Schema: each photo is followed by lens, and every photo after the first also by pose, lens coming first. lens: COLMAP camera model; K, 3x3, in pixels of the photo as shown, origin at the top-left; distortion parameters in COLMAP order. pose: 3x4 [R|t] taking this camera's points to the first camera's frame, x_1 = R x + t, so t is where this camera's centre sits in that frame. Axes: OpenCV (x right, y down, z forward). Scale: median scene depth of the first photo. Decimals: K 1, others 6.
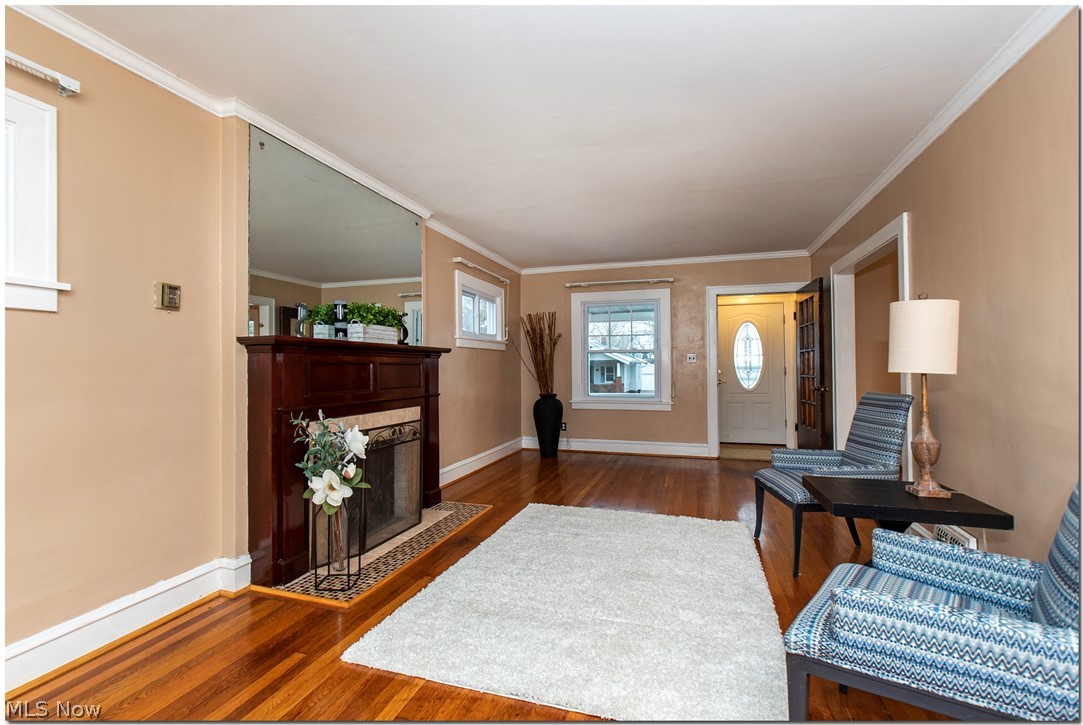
lens RADIAL K [[496.4, 0, 546.8], [0, 496.4, 360.4], [0, 0, 1]] dist [0.001646, -0.001768]
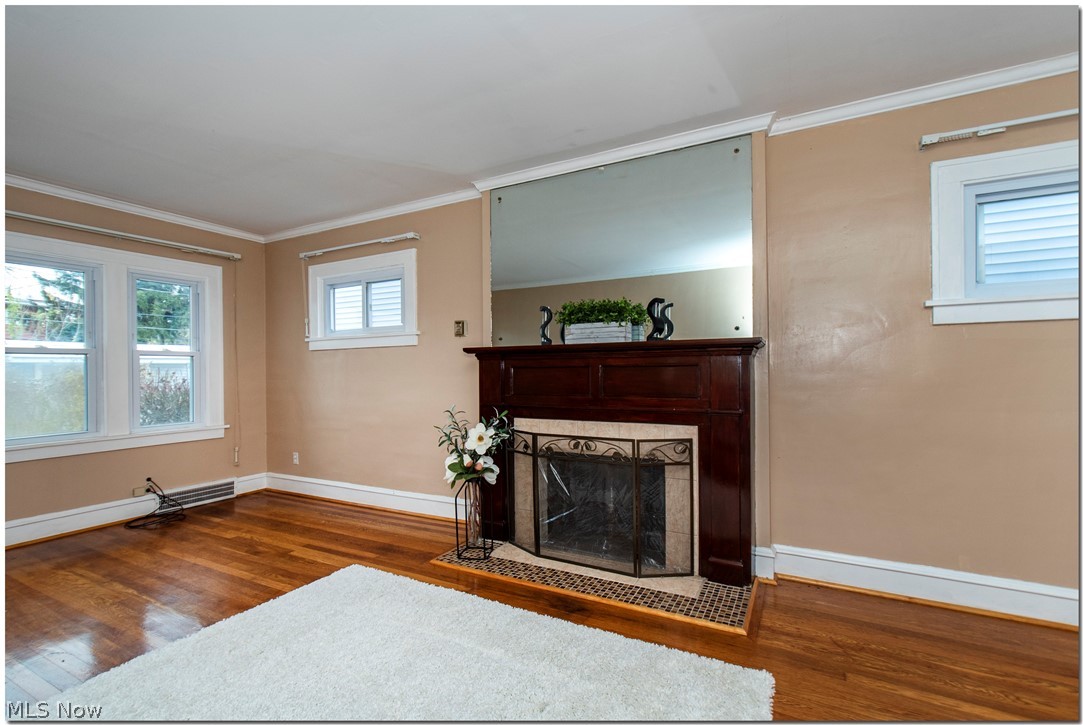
lens RADIAL K [[496.4, 0, 543.2], [0, 496.4, 372.4], [0, 0, 1]] dist [0.001646, -0.001768]
pose [[-0.194970, 0.012950, -0.980724, 0.562029], [0.020691, 0.999745, 0.009088, 0.007136], [0.980591, -0.018520, -0.195188, 1.117907]]
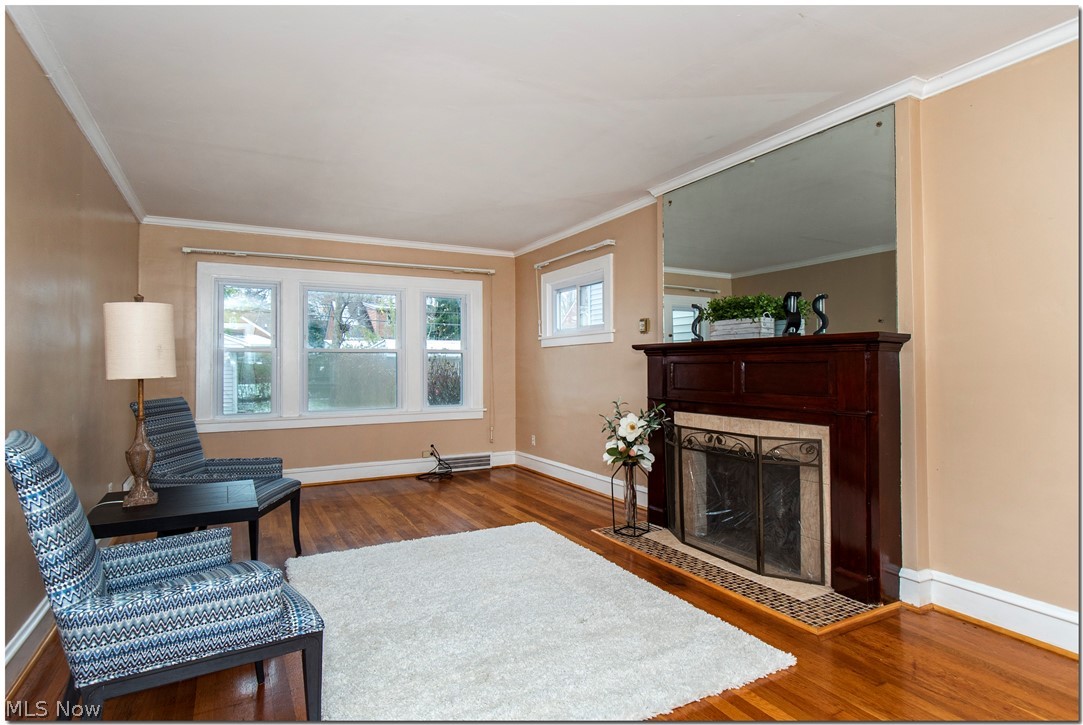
lens RADIAL K [[582.8, 0, 546.1], [0, 582.8, 361.9], [0, 0, 1]] dist [0.002194, -0.002410]
pose [[-0.699109, 0.003391, -0.715007, 0.664041], [0.015301, 0.999831, -0.010219, 0.010898], [0.714851, -0.018085, -0.699042, 1.535323]]
